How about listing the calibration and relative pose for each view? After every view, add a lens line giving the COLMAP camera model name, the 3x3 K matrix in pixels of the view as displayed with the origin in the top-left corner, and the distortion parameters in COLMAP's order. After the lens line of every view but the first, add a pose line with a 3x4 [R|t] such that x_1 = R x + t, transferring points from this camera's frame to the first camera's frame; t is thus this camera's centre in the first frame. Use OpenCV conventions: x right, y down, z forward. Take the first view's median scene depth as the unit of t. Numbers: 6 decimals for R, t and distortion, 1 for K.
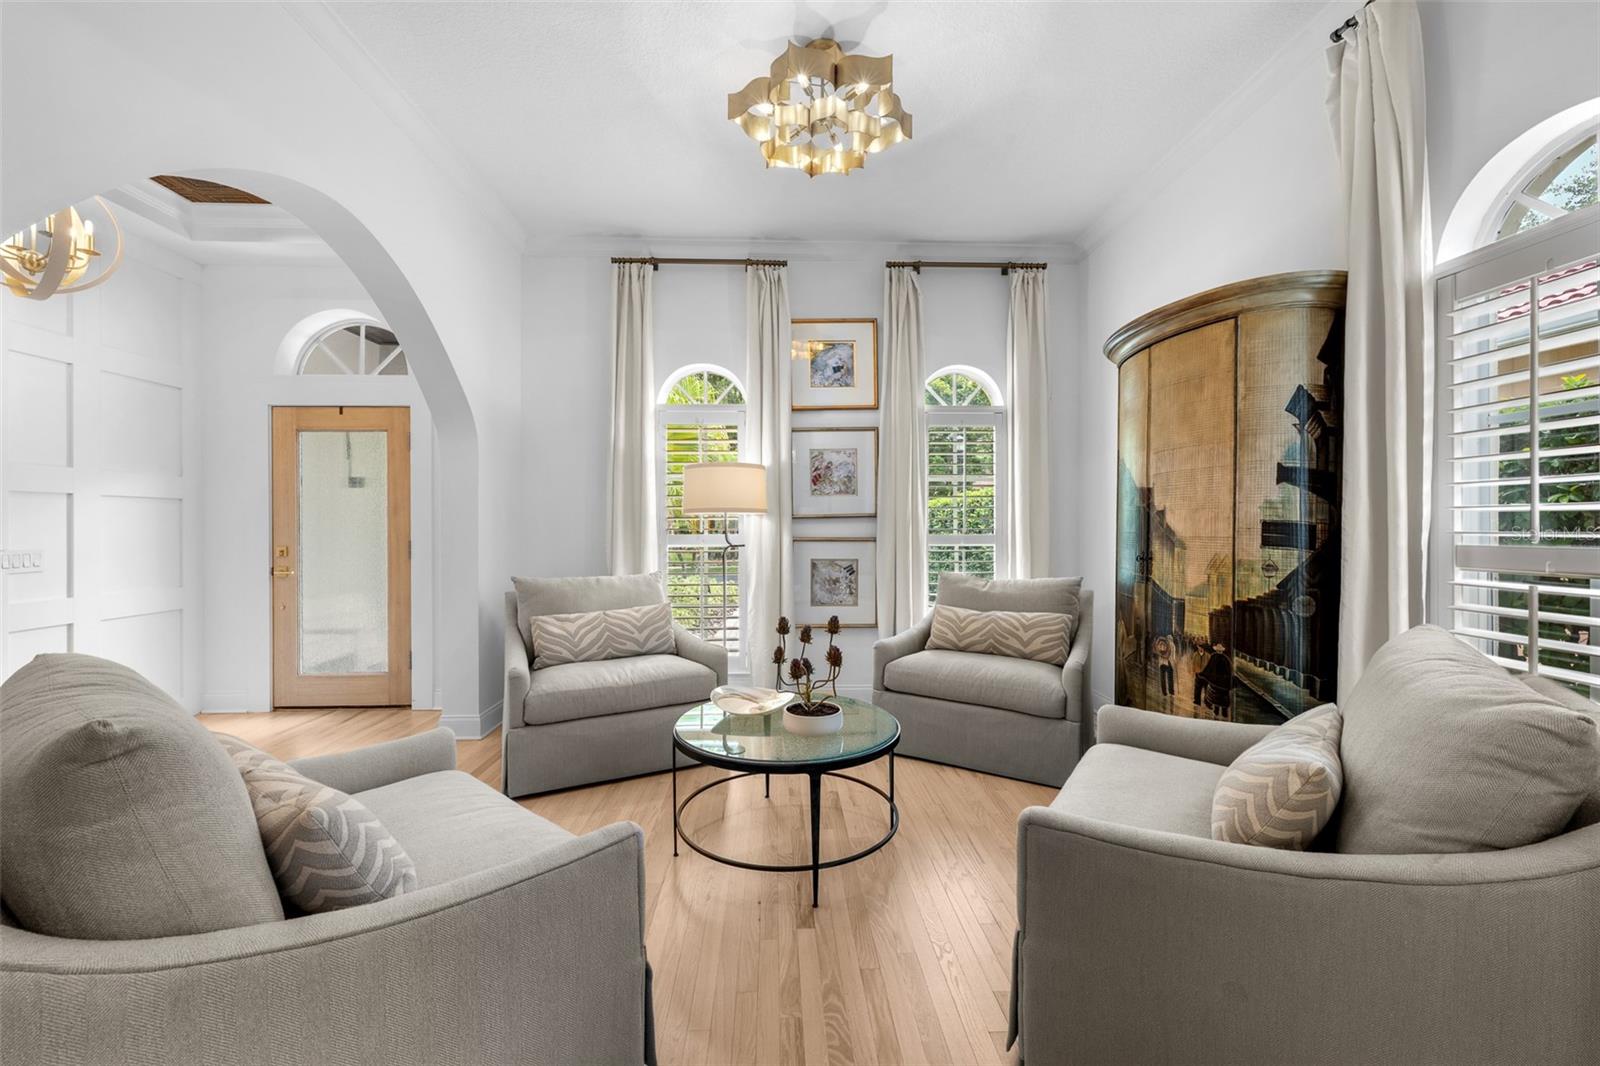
lens RADIAL K [[639.2, 0, 790.0], [0, 639.2, 524.8], [0, 0, 1]] dist [-0.000583, -0.000735]
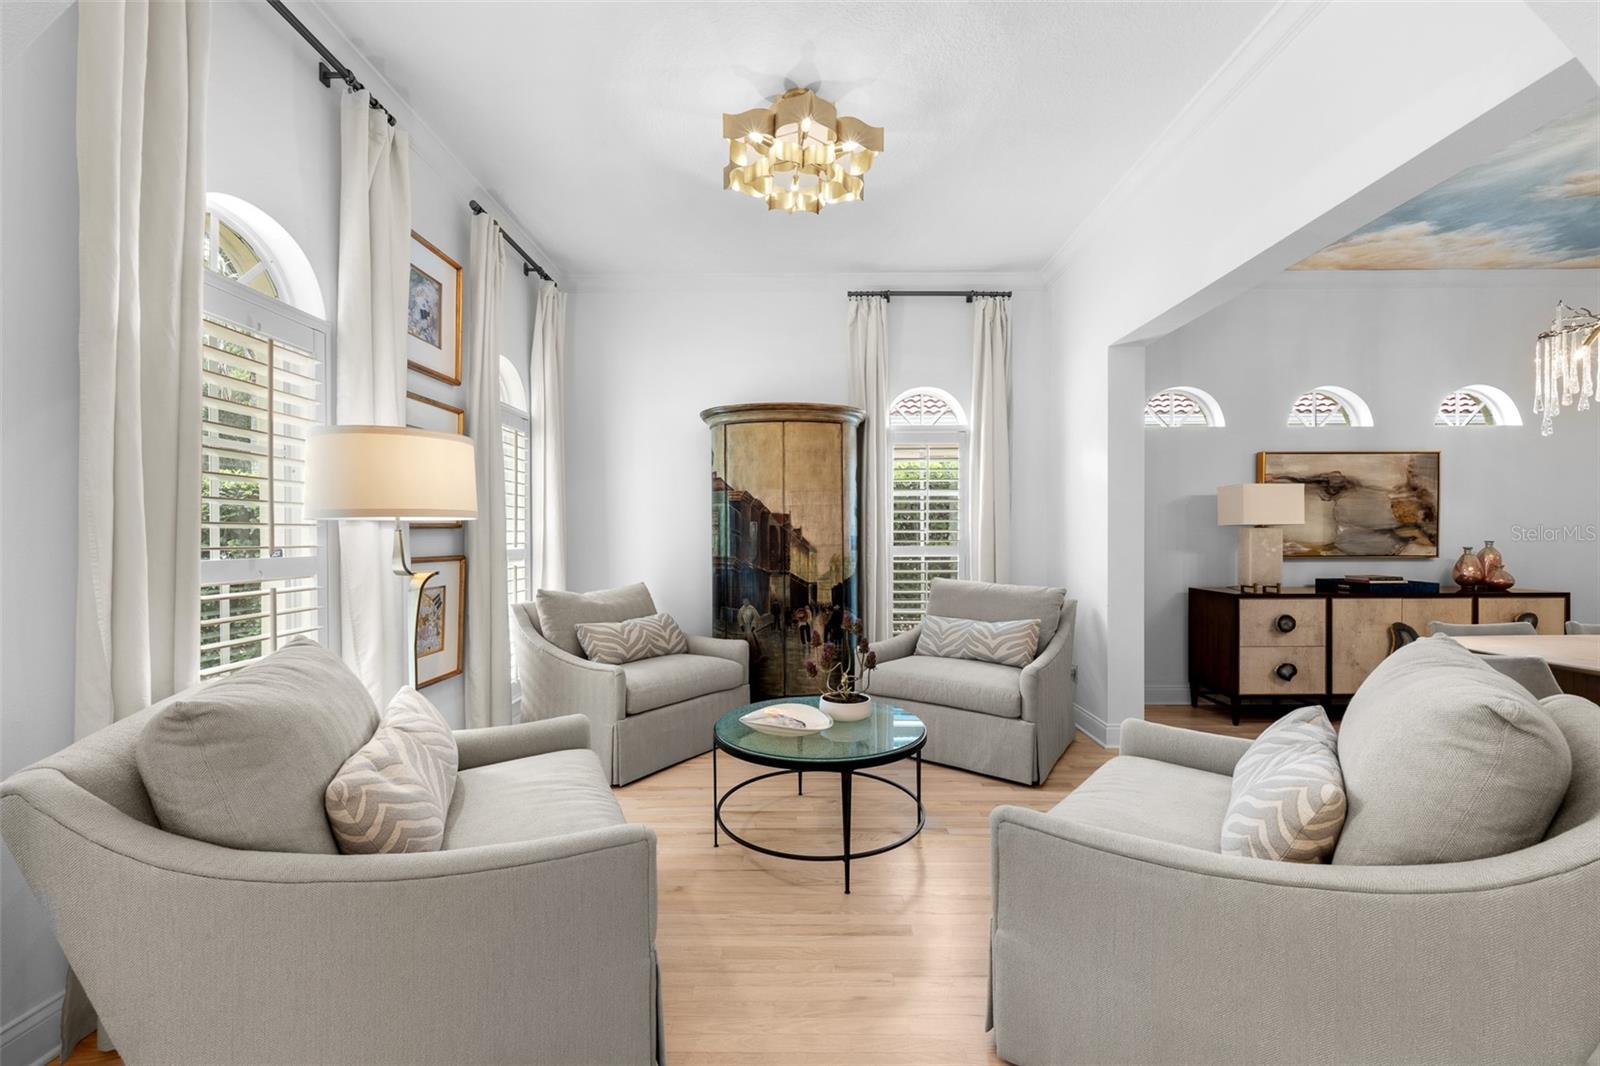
lens RADIAL K [[639.2, 0, 804.7], [0, 639.2, 538.7], [0, 0, 1]] dist [-0.000583, -0.000735]
pose [[0.028627, 0.000057, 0.999590, -0.788944], [0.002048, 0.999998, -0.000116, 0.001579], [-0.999588, 0.002051, 0.028627, 0.736265]]
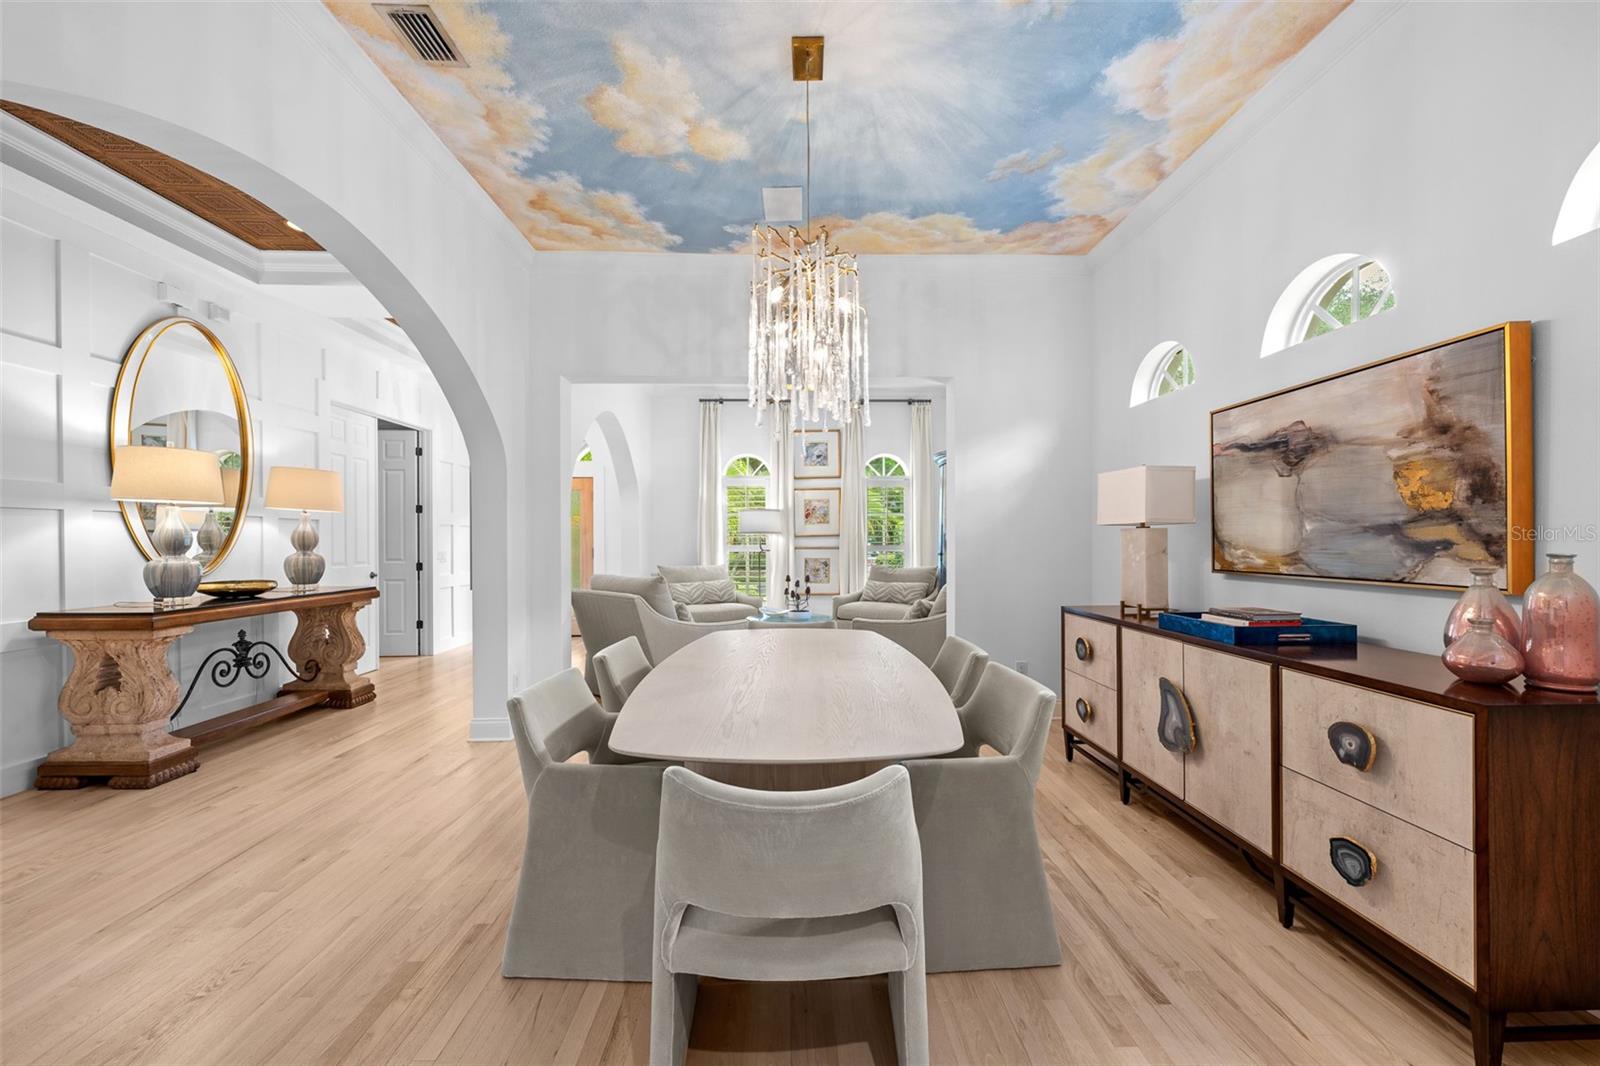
lens RADIAL K [[639.2, 0, 799.9], [0, 639.2, 540.9], [0, 0, 1]] dist [-0.000583, -0.000735]
pose [[0.999996, 0.000007, -0.002792, 0.031461], [0.000000, 0.999997, 0.002477, -0.001878], [0.002792, -0.002477, 0.999993, -1.131054]]
